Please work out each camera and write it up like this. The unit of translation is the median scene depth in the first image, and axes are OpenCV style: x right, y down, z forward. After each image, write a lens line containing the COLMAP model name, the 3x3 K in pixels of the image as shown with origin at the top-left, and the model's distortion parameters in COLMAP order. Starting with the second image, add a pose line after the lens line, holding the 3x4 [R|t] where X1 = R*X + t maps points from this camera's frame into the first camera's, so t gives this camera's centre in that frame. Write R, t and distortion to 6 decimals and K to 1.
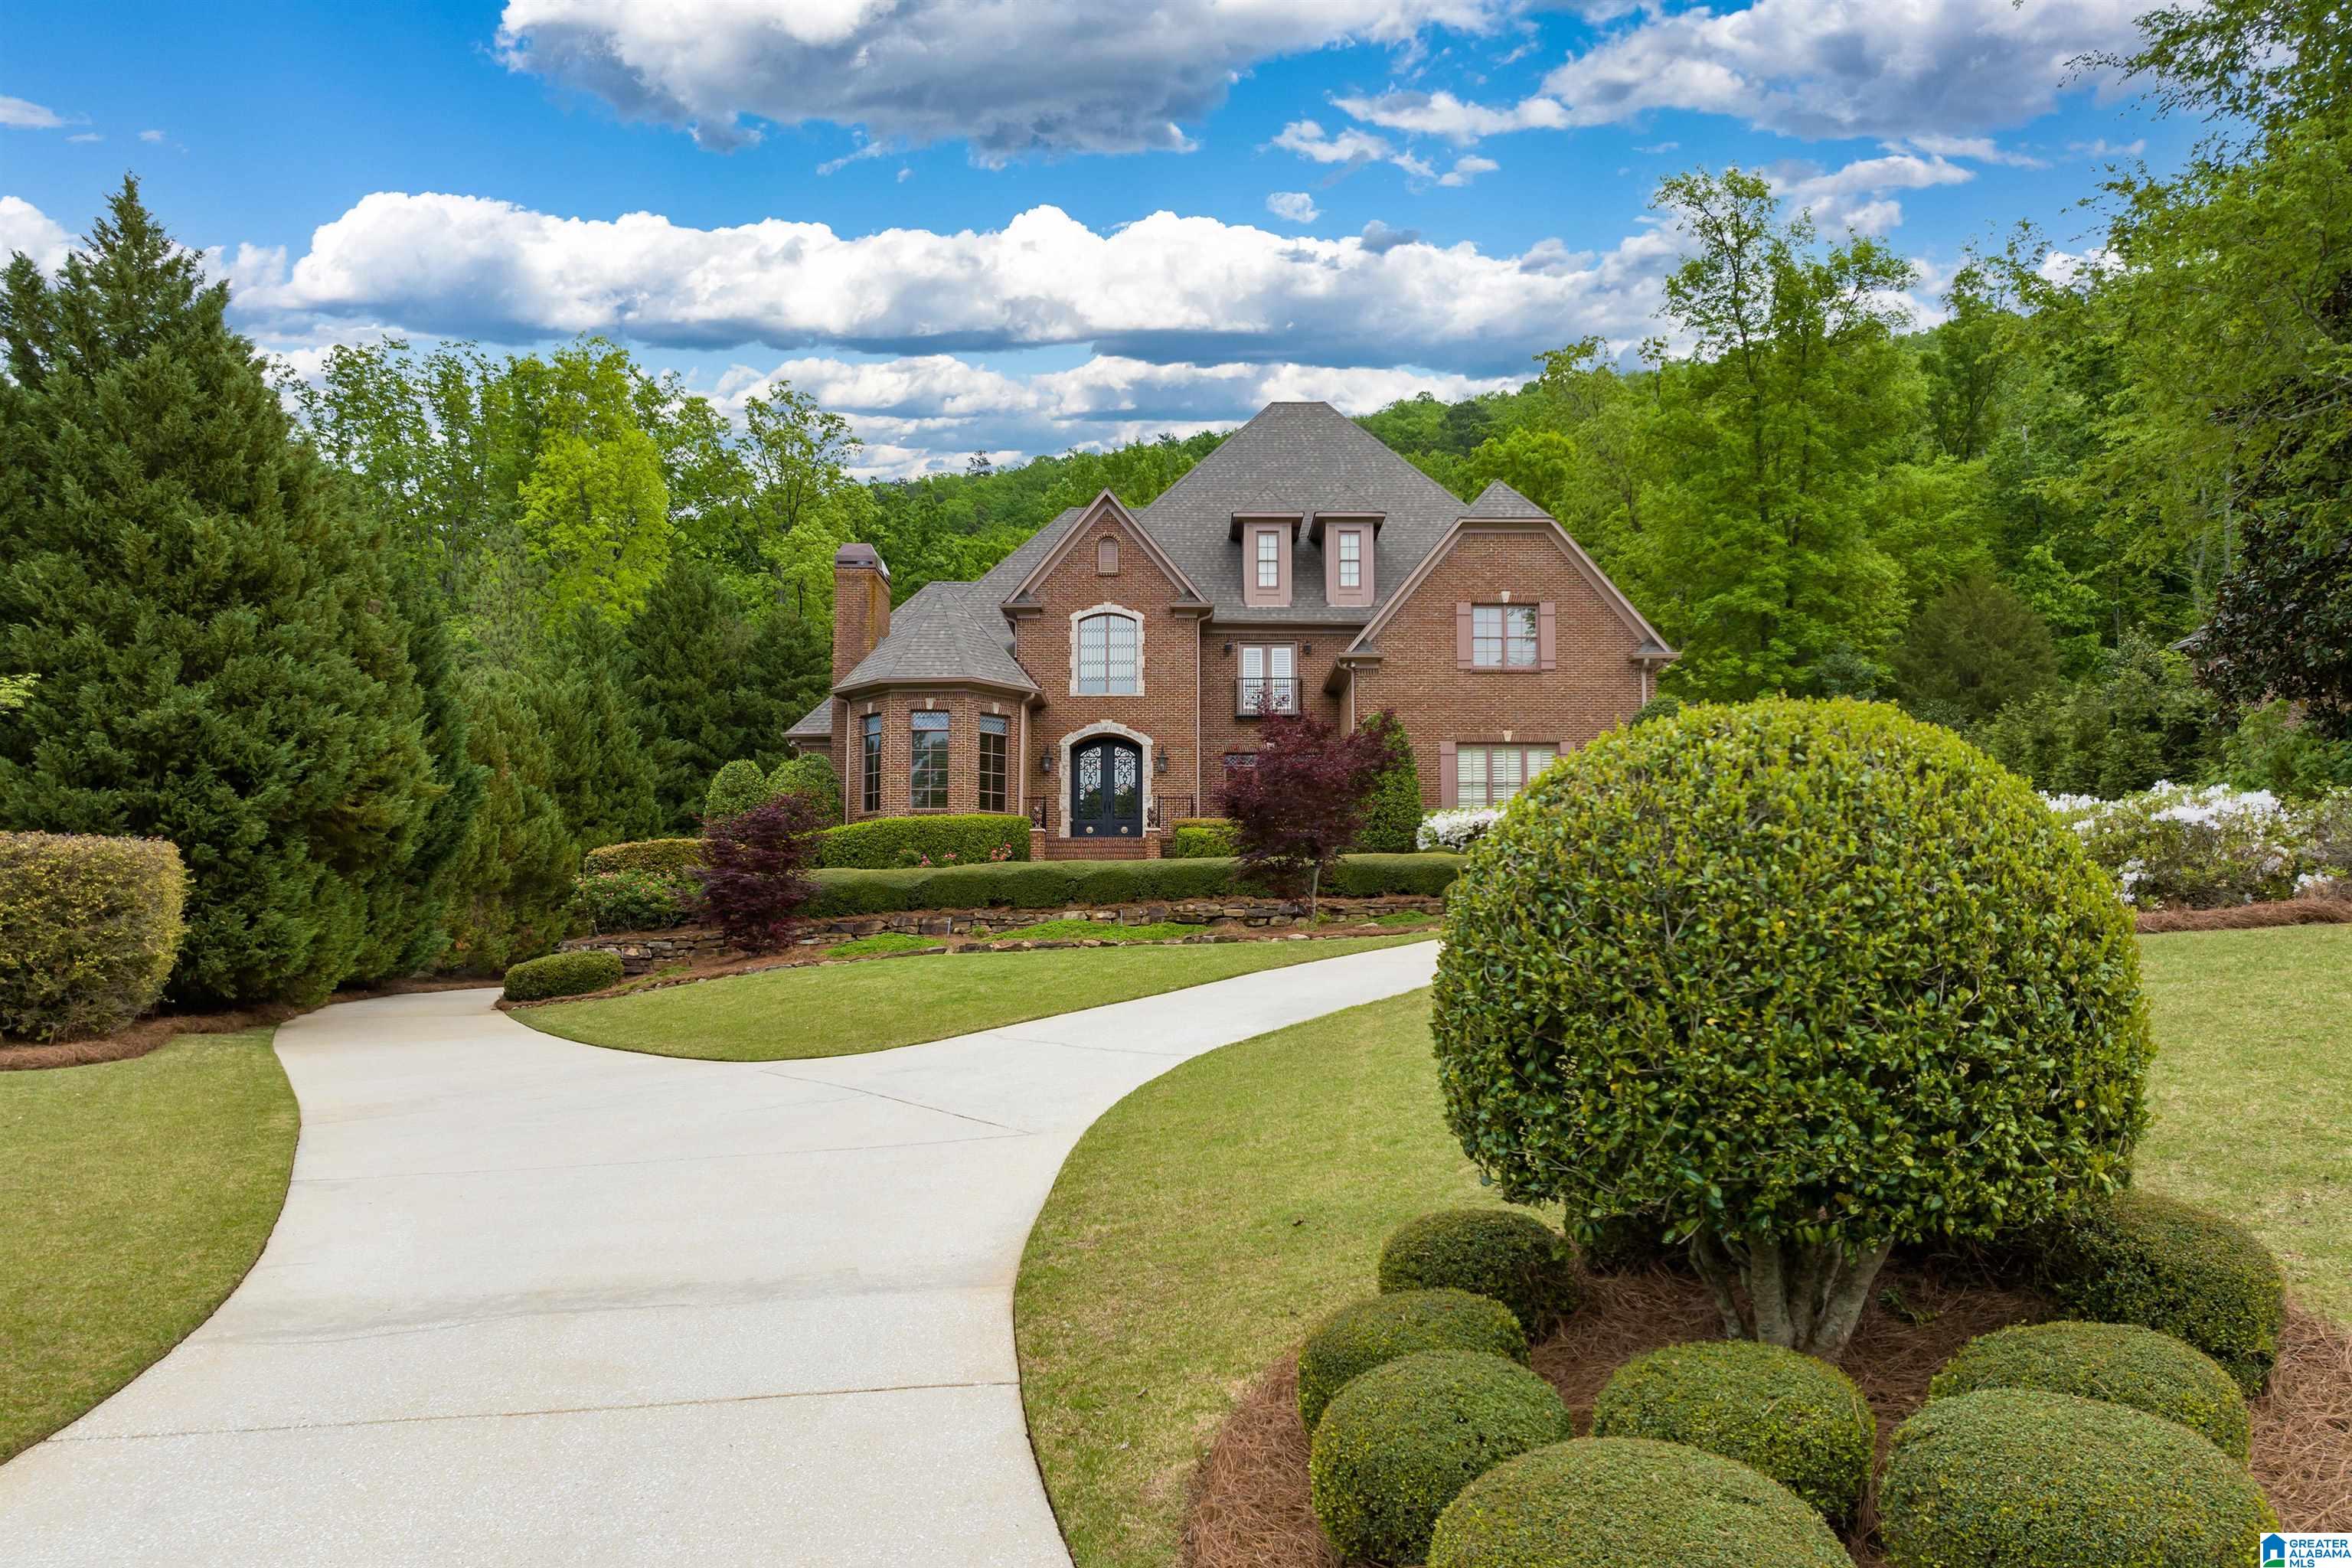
lens RADIAL K [[1676.1, 0, 1180.4], [0, 1676.1, 904.0], [0, 0, 1]] dist [-0.033695, -0.001305]
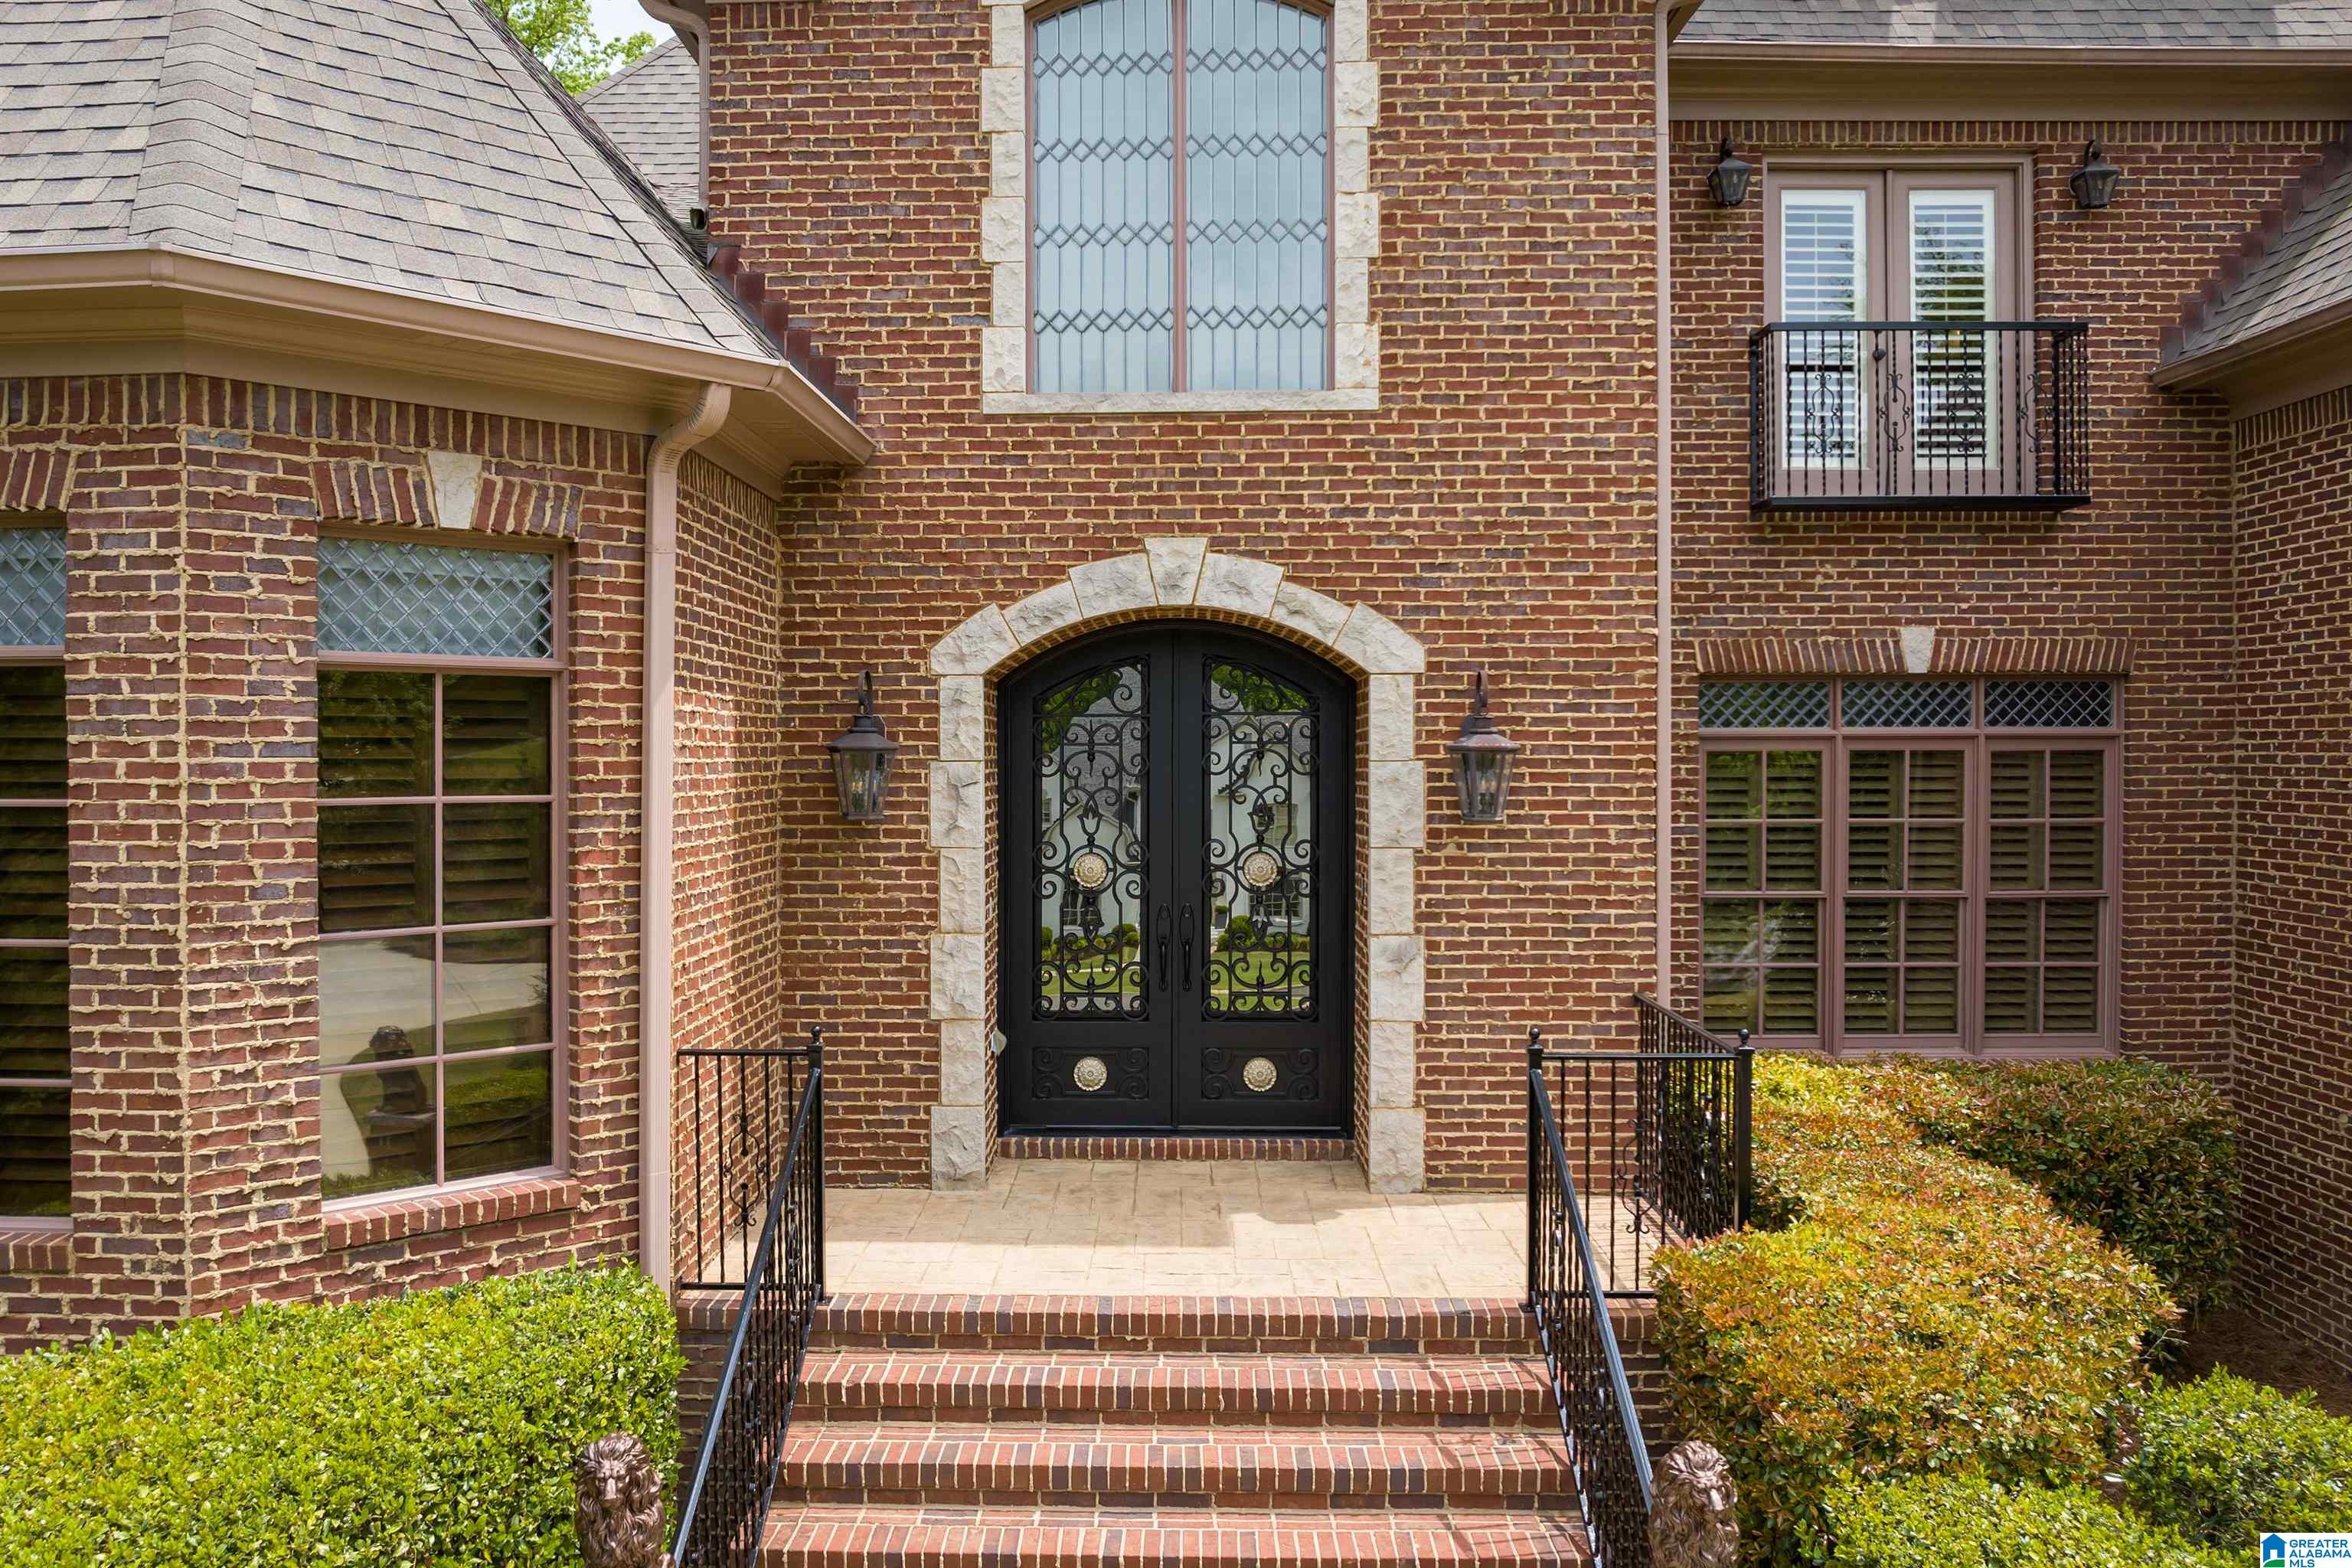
lens RADIAL K [[1771.9, 0, 1119.4], [0, 1771.9, 773.1], [0, 0, 1]] dist [-0.030204, -0.003162]
pose [[0.999549, -0.002045, -0.029944, -0.044546], [0.003997, 0.997860, 0.065266, -0.096260], [0.029746, -0.065357, 0.997419, 0.796500]]
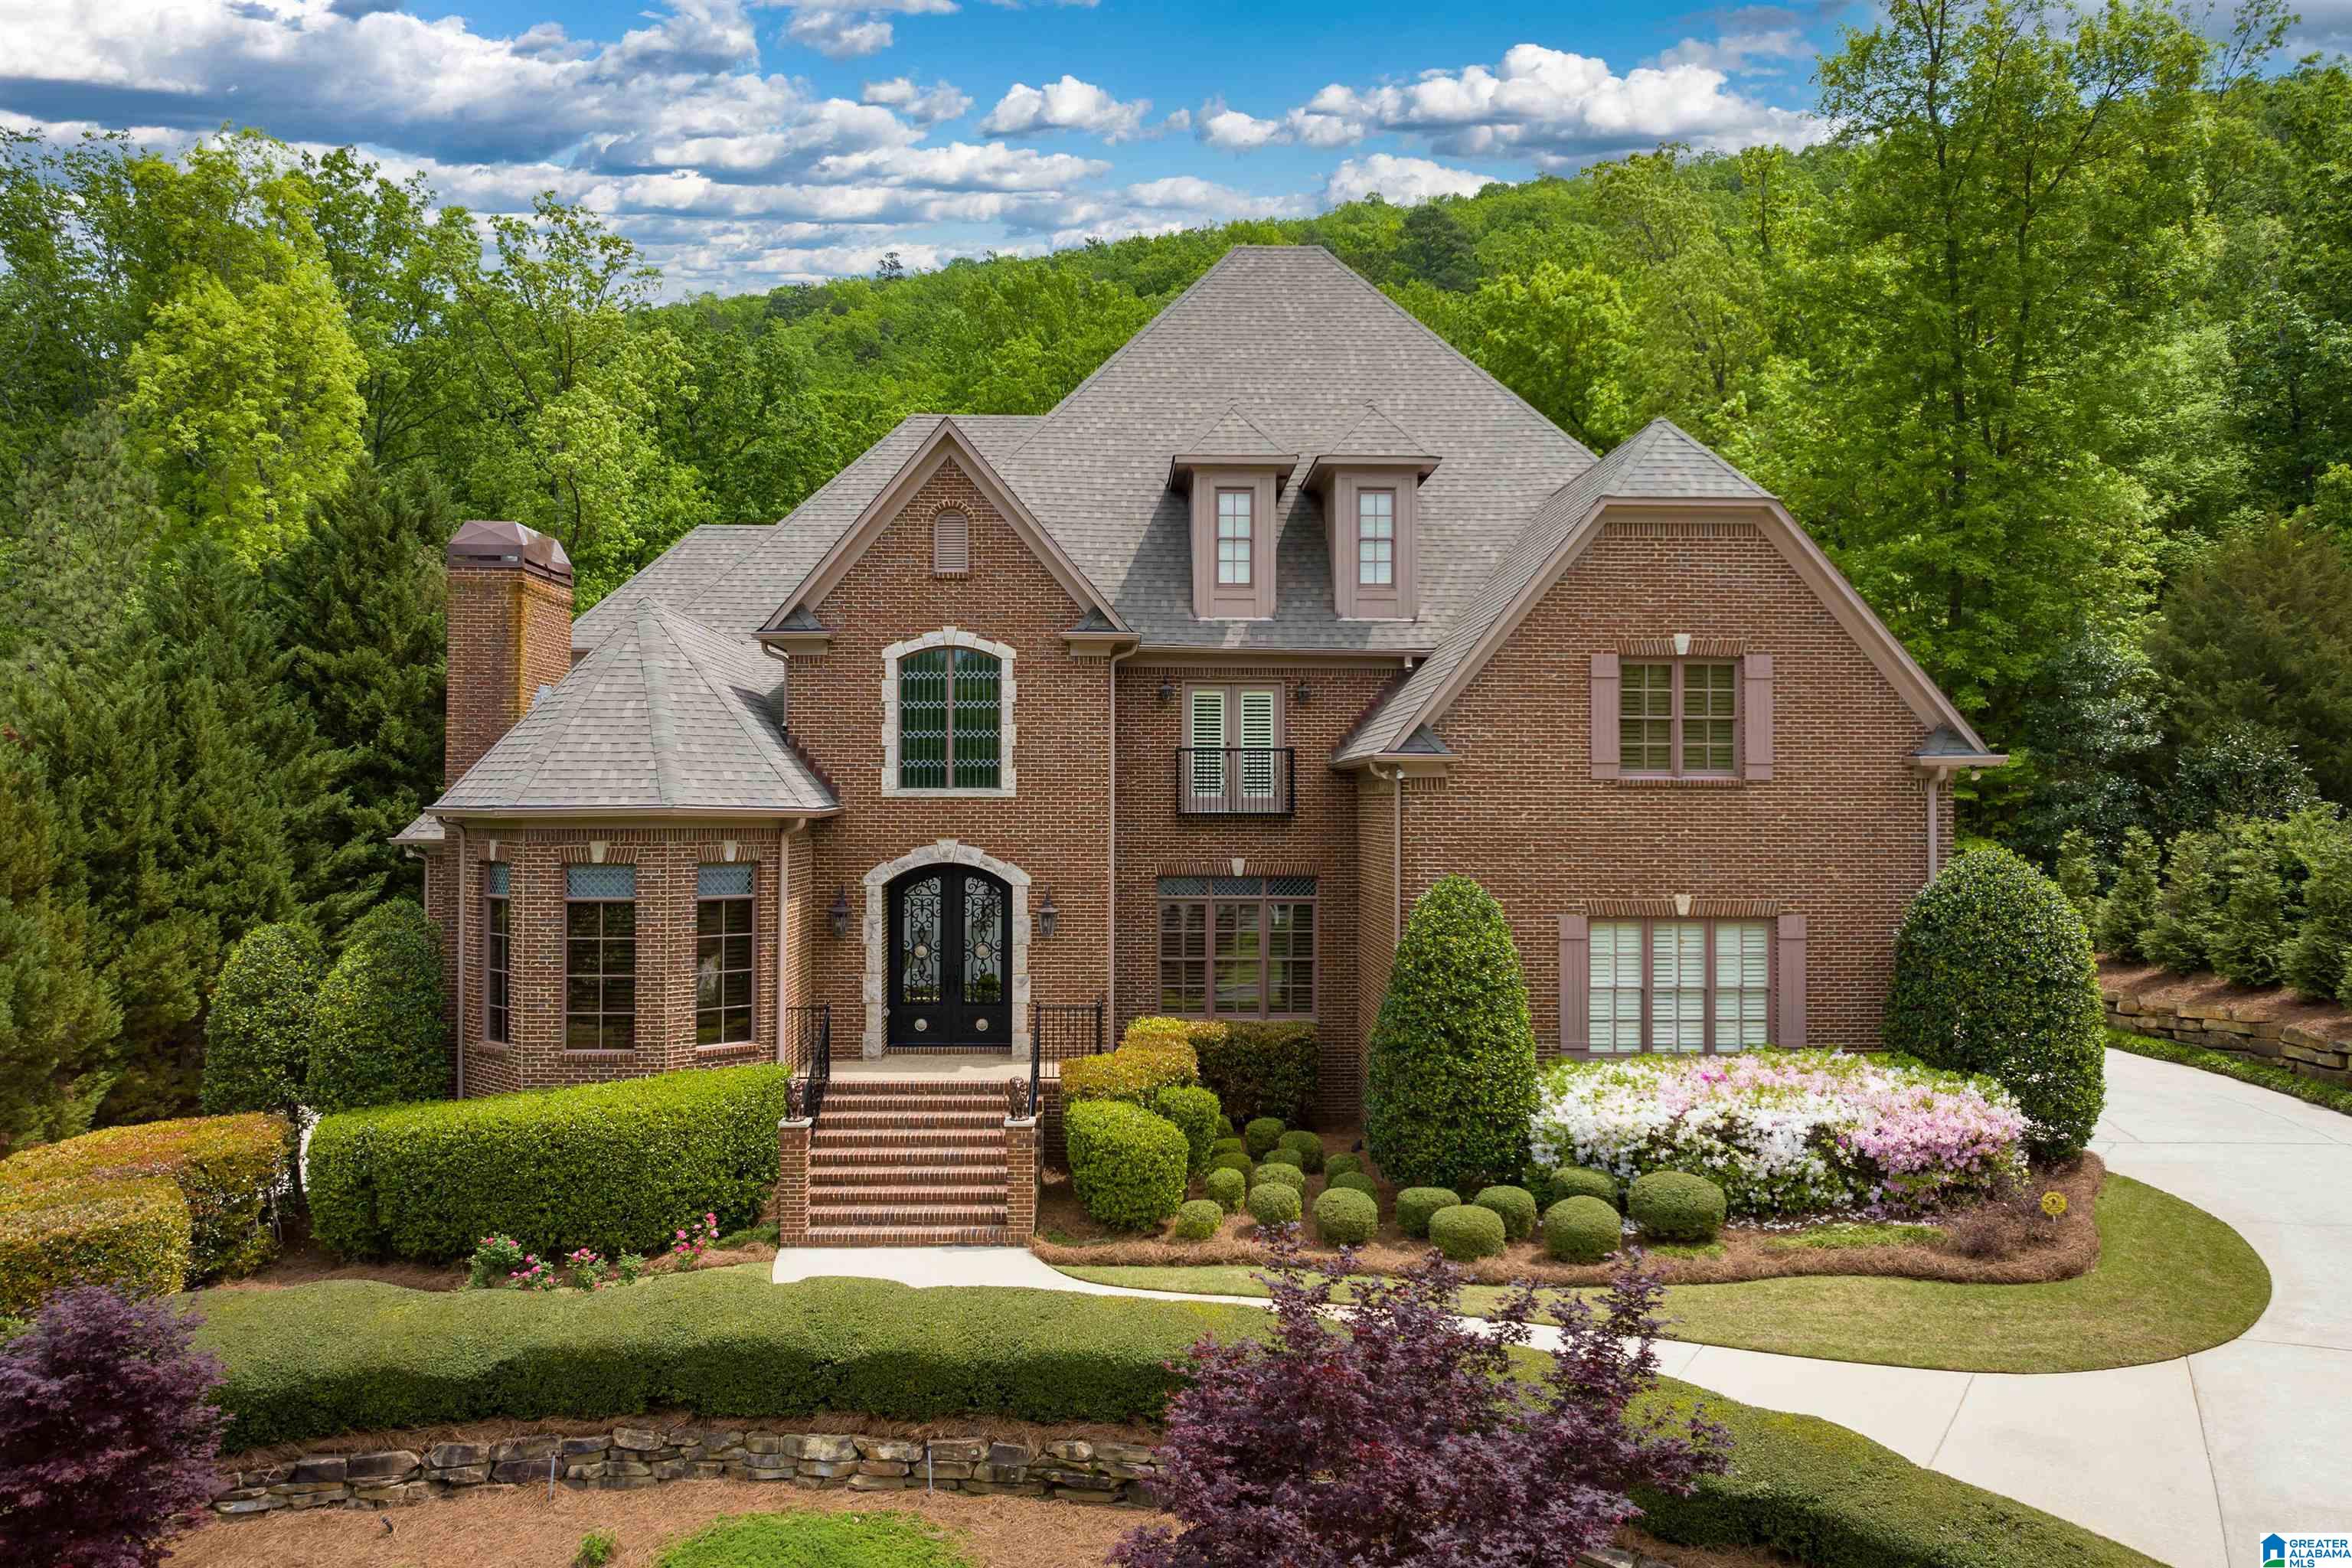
lens RADIAL K [[1713.3, 0, 1154.6], [0, 1713.3, 784.5], [0, 0, 1]] dist [-0.040434, 0.001169]
pose [[0.999661, 0.002117, 0.025952, 0.009986], [-0.003153, 0.999197, 0.039953, -0.150906], [-0.025847, -0.040021, 0.998864, 0.427346]]
